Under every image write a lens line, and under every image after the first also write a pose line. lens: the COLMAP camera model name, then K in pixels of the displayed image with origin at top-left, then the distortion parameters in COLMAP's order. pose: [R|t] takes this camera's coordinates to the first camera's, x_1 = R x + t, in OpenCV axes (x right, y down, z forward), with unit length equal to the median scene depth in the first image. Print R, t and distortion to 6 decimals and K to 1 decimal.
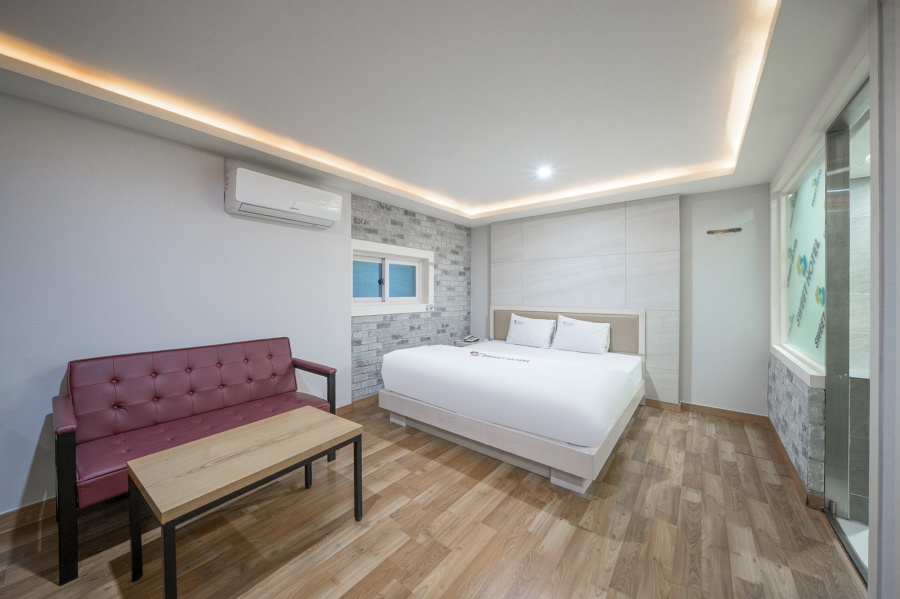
lens RADIAL K [[301.5, 0, 447.4], [0, 301.5, 292.4], [0, 0, 1]] dist [-0.004260, -0.000062]
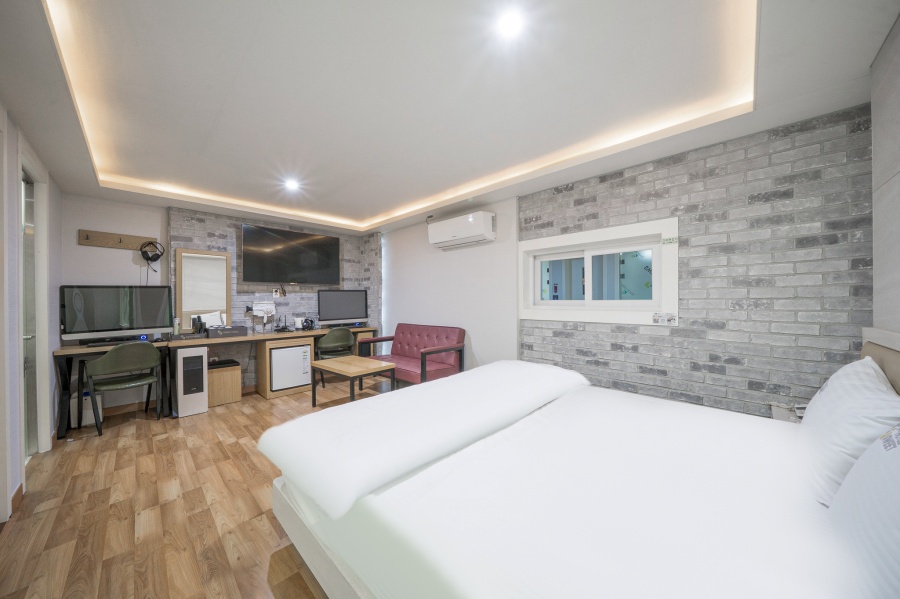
lens RADIAL K [[301.5, 0, 451.9], [0, 301.5, 300.4], [0, 0, 1]] dist [-0.004260, -0.000062]
pose [[-0.060751, 0.000150, -0.998153, 0.564318], [0.008094, 0.999967, -0.000342, 0.013443], [0.998120, -0.008099, -0.060750, 0.674076]]
